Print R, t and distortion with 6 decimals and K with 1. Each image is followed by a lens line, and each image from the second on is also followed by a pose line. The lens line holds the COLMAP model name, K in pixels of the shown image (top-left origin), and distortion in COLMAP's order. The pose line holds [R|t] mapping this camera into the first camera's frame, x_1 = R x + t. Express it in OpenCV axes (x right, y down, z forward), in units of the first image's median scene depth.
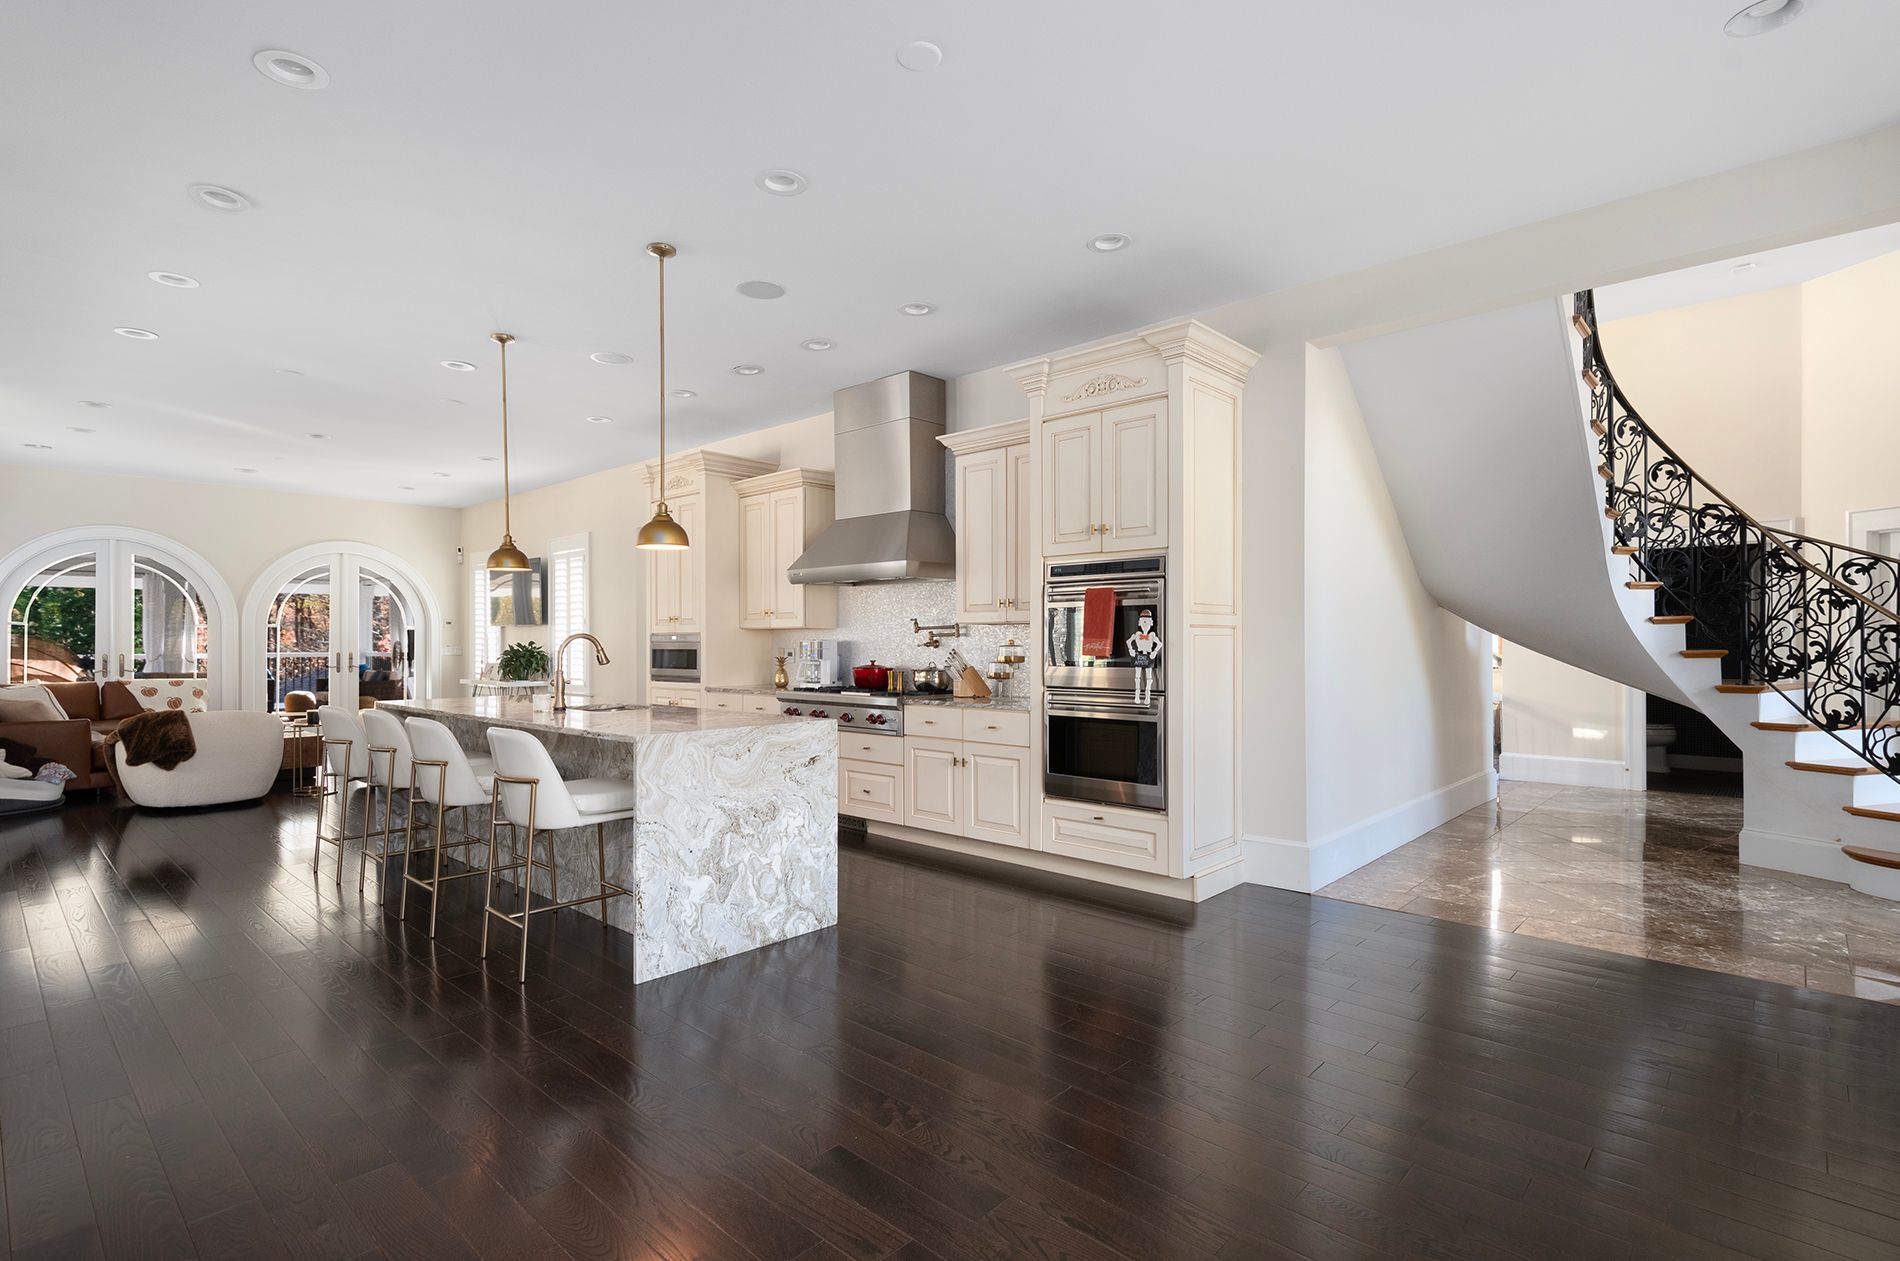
lens RADIAL K [[909.7, 0, 957.3], [0, 909.7, 641.4], [0, 0, 1]] dist [0.004082, -0.000035]
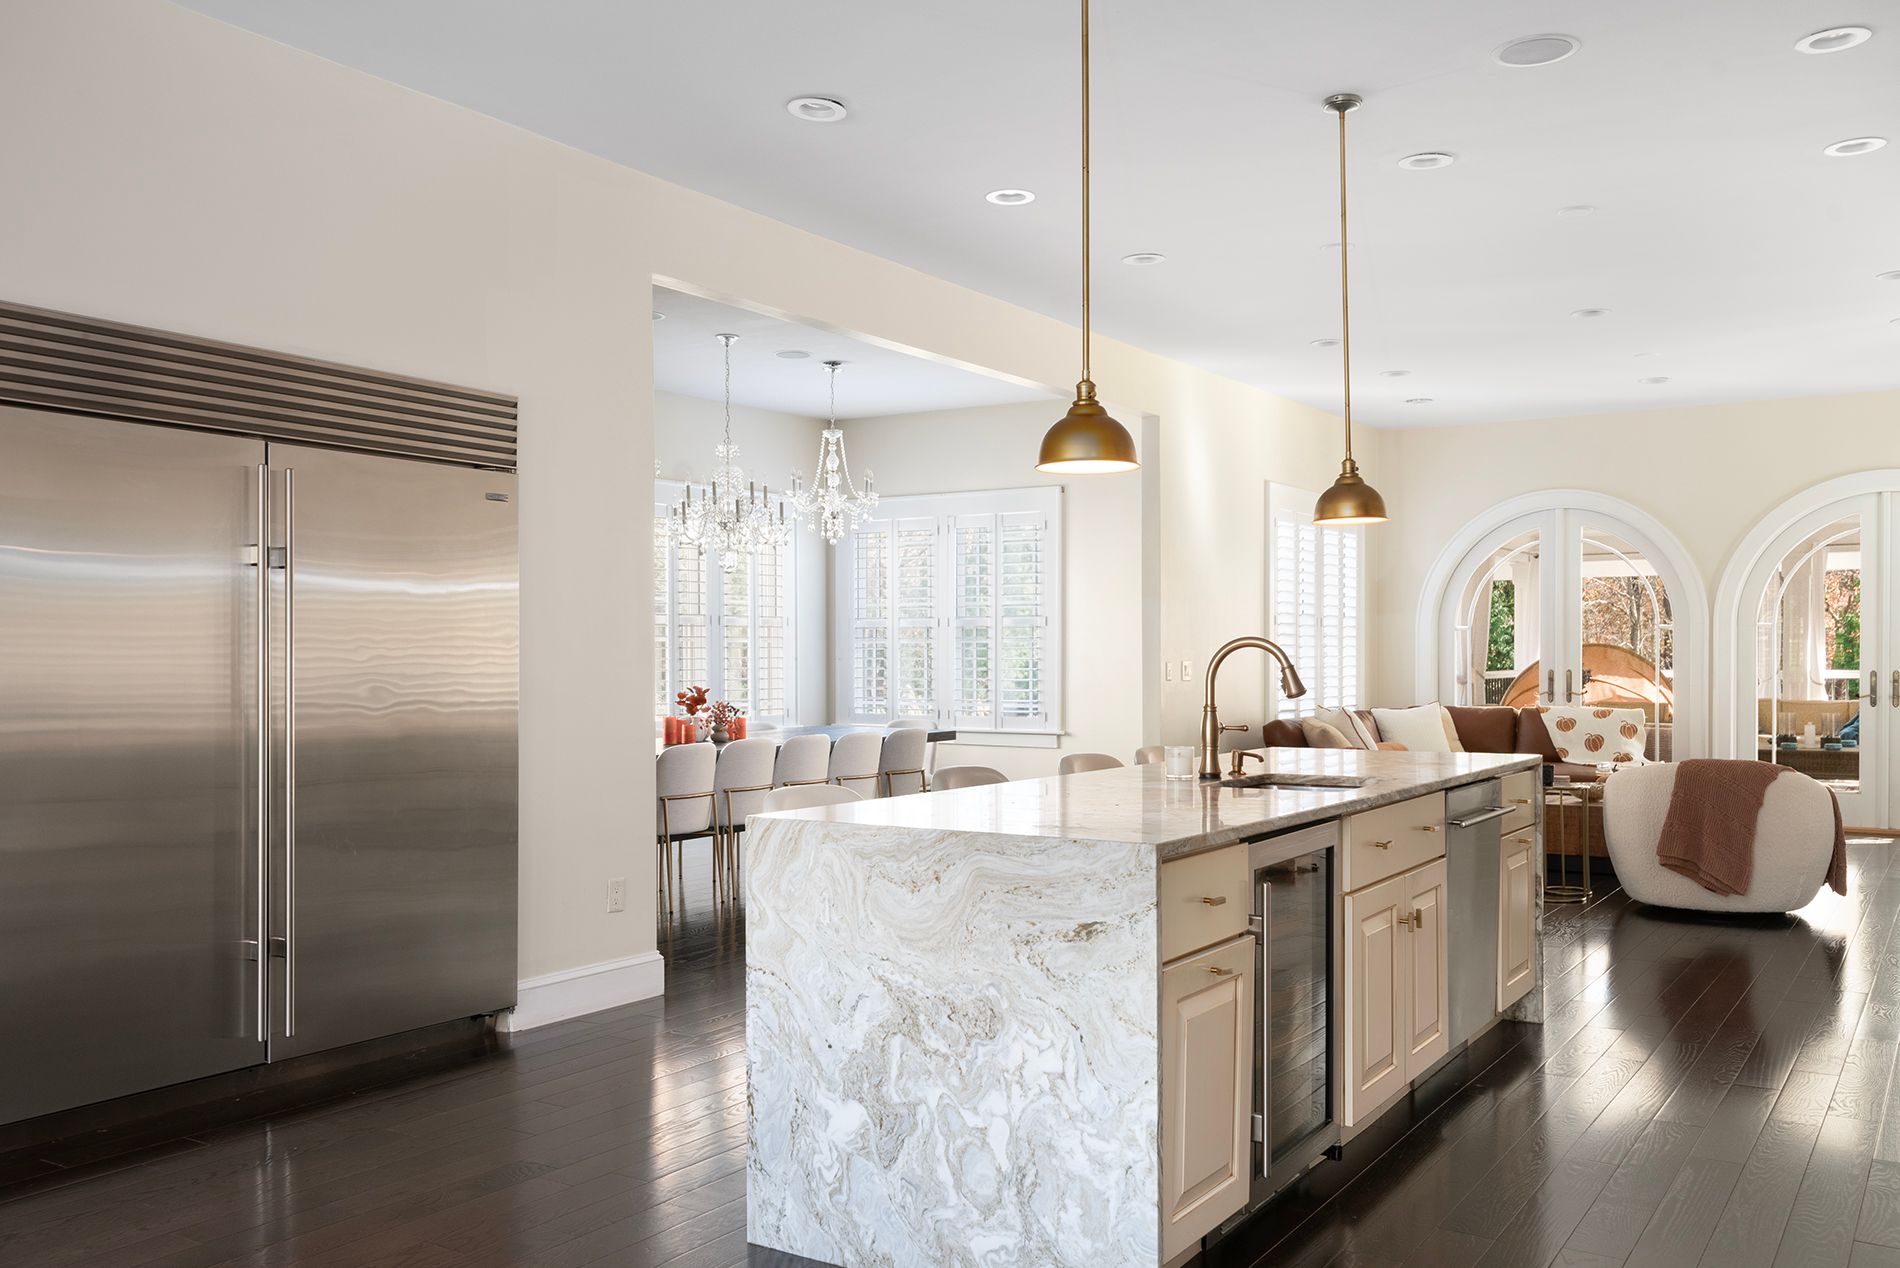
lens RADIAL K [[1584.9, 0, 934.1], [0, 1584.9, 667.2], [0, 0, 1]] dist [0.016684, 0.009749]
pose [[0.152765, 0.007581, -0.988233, 0.539925], [0.003492, 0.999960, 0.008211, 0.000681], [0.988256, -0.004705, 0.152732, 0.779572]]
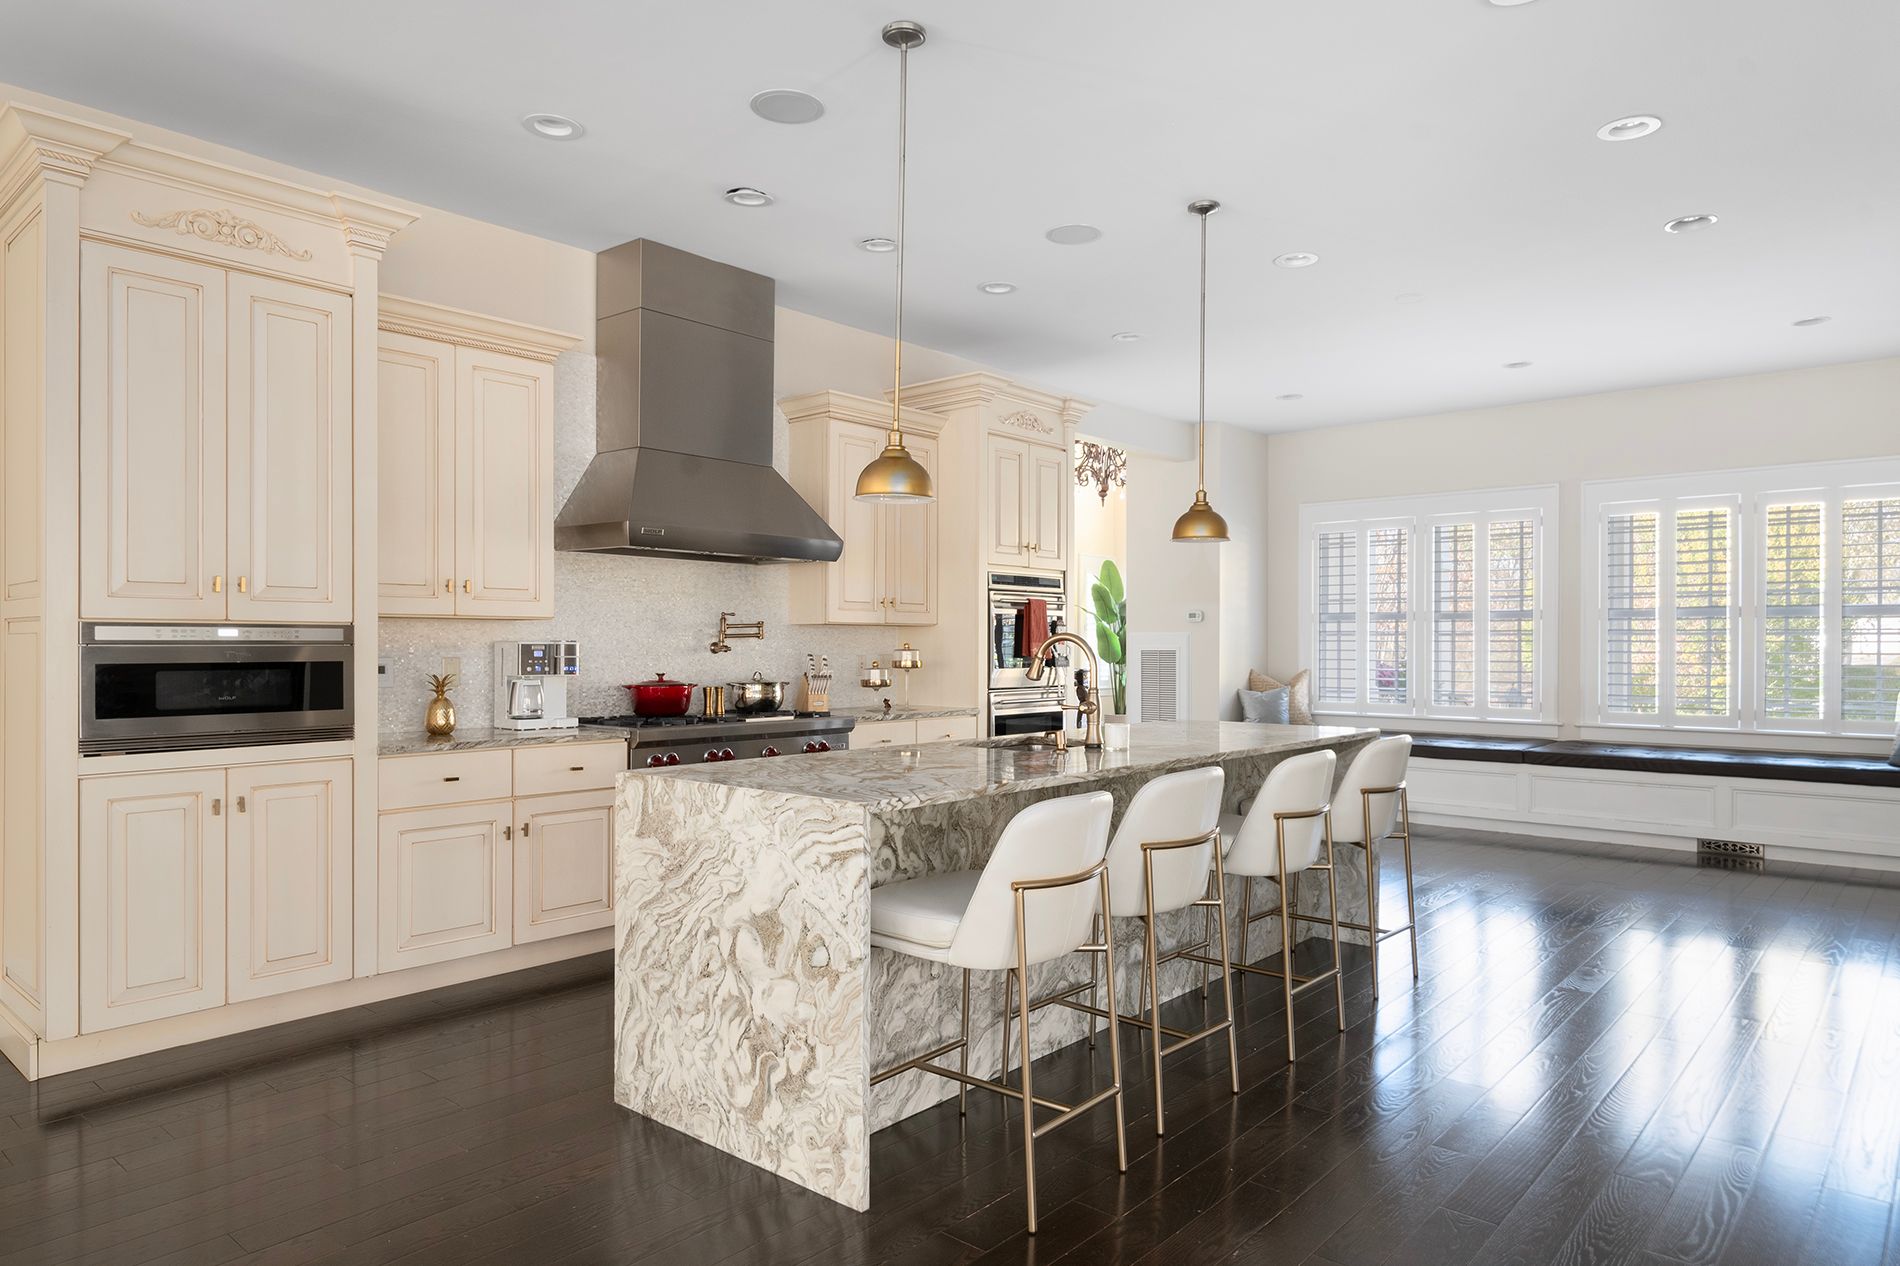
lens RADIAL K [[1164.1, 0, 955.2], [0, 1164.1, 641.1], [0, 0, 1]] dist [0.004679, -0.000460]
pose [[-0.027087, 0.004047, 0.999625, -1.450329], [-0.004230, 0.999982, -0.004163, 0.000985], [-0.999624, -0.004341, -0.027069, 1.267076]]
